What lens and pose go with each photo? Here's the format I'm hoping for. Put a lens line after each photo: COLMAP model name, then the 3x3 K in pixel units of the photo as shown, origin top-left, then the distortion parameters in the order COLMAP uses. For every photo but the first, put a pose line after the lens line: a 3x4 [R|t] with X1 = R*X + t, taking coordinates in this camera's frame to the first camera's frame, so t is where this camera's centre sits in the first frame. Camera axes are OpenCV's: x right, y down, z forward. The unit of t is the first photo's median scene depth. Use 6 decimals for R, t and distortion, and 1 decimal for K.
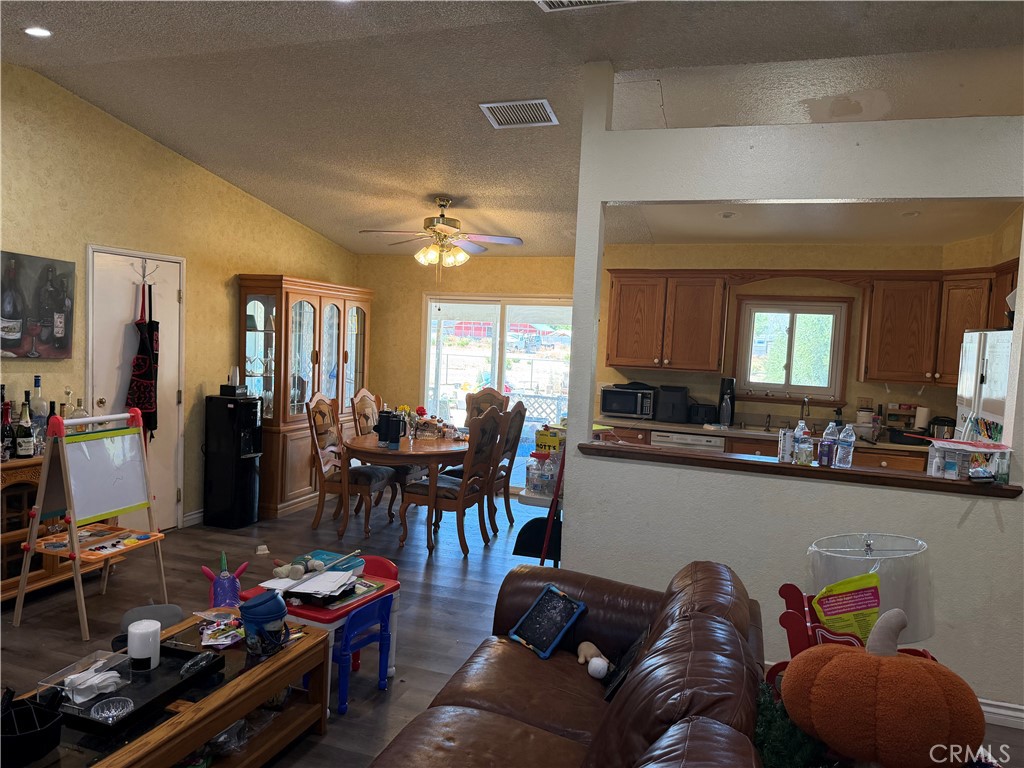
lens RADIAL K [[716.2, 0, 515.0], [0, 716.2, 376.6], [0, 0, 1]] dist [0.099420, -0.138643]
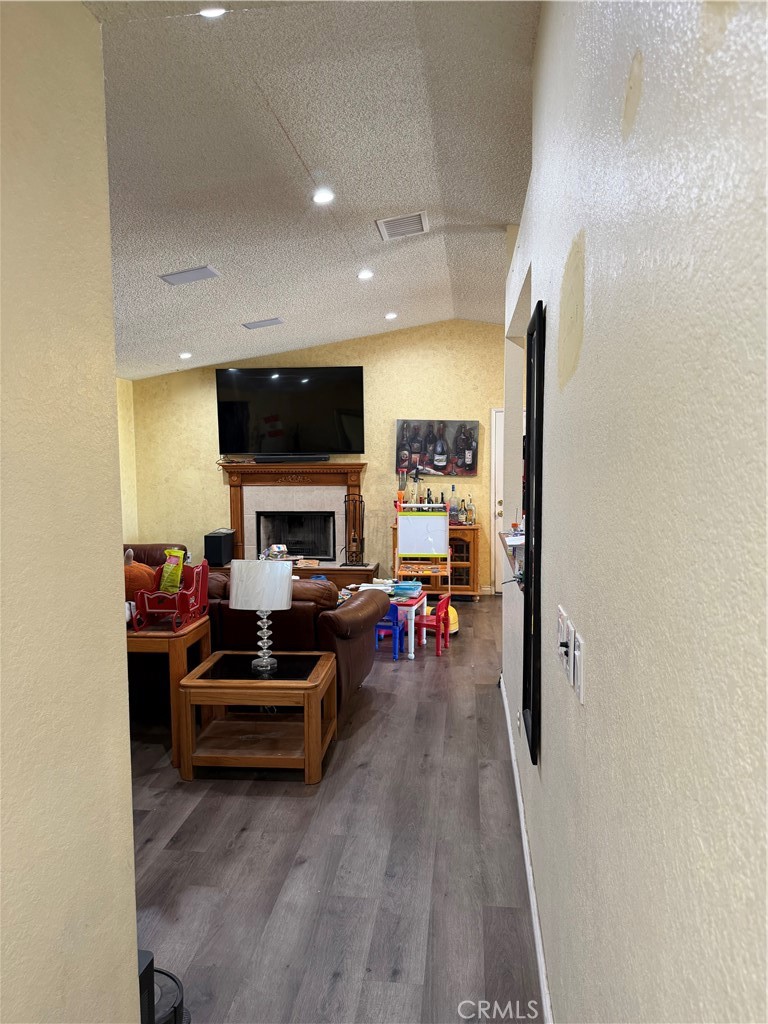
lens RADIAL K [[716.2, 0, 384.0], [0, 716.2, 512.0], [0, 0, 1]] dist [0.099420, -0.138643]
pose [[0.209954, 0.031117, -0.977216, 0.914763], [-0.038699, 0.998975, 0.023495, 0.026524], [0.976945, 0.032884, 0.210943, 0.372121]]
